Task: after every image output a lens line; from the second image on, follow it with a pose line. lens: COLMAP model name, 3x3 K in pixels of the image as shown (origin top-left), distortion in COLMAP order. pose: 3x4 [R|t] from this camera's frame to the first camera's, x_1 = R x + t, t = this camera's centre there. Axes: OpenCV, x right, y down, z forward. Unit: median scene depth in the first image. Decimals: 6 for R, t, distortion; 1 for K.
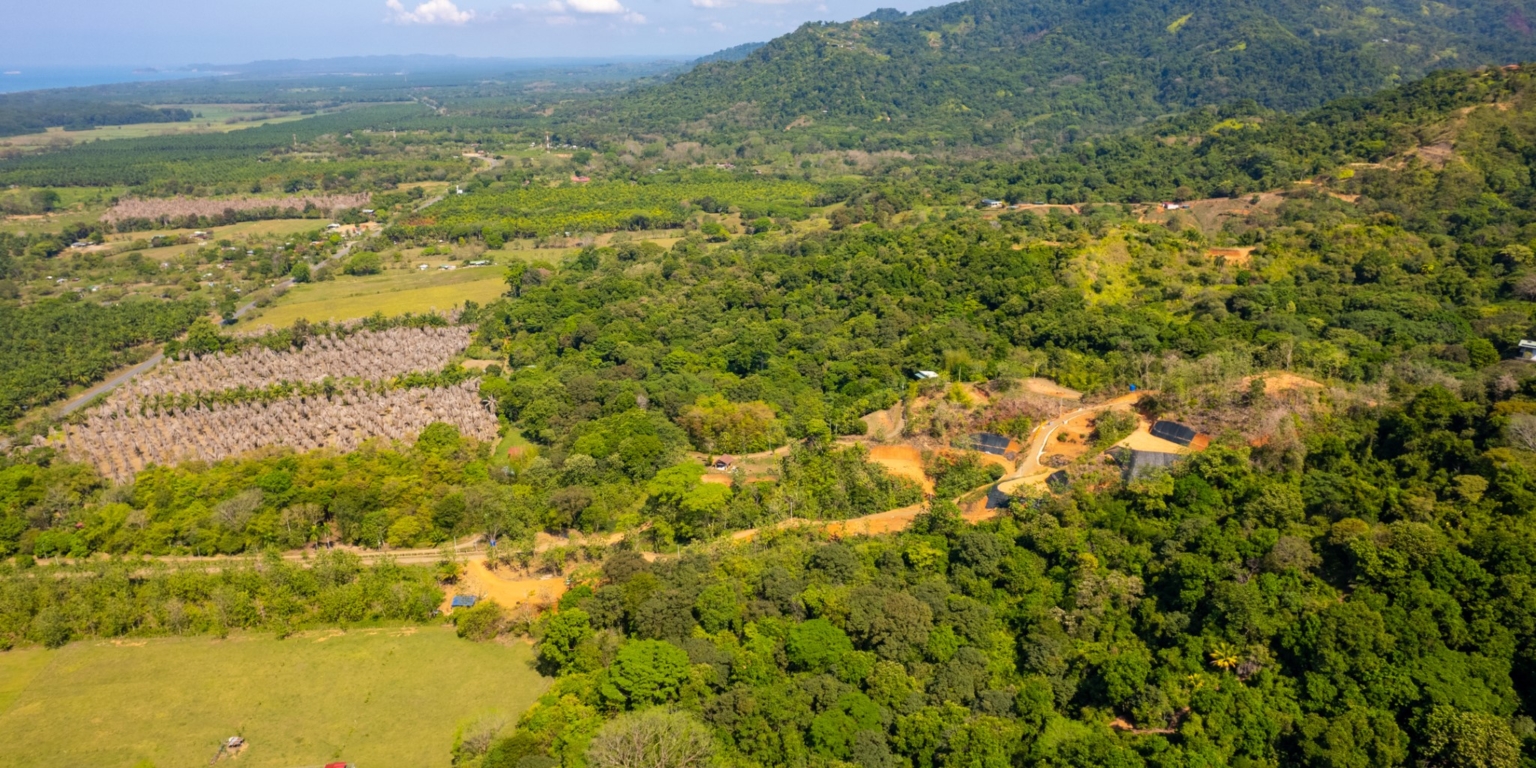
lens RADIAL K [[980.8, 0, 763.9], [0, 980.8, 391.2], [0, 0, 1]] dist [-0.079373, 0.071983]
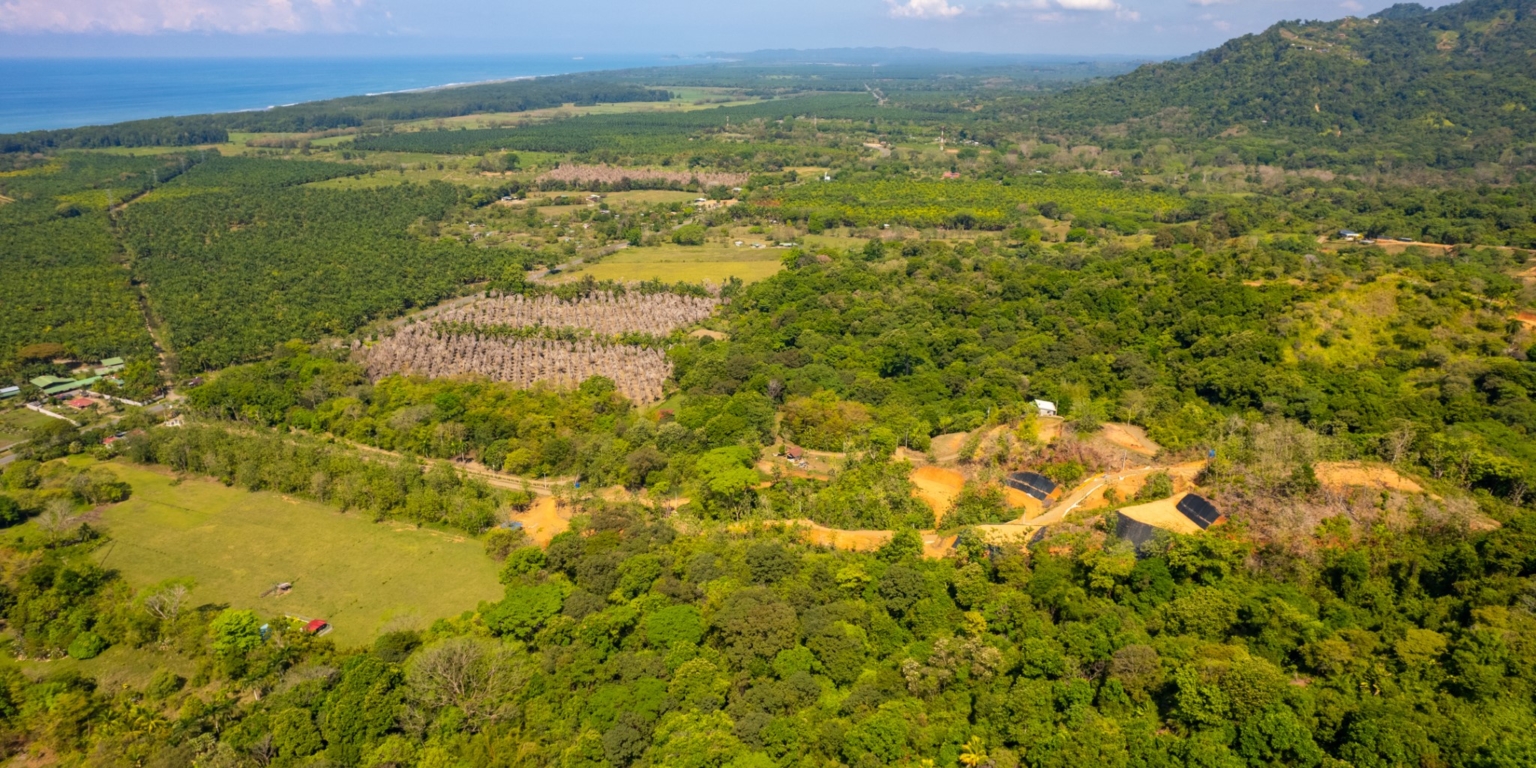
lens RADIAL K [[980.8, 0, 763.9], [0, 980.8, 391.2], [0, 0, 1]] dist [-0.079373, 0.071983]
pose [[0.892463, 0.158258, -0.422450, 0.147102], [-0.156572, 0.986899, 0.038938, -0.011173], [0.423077, 0.031393, 0.905550, 0.029075]]
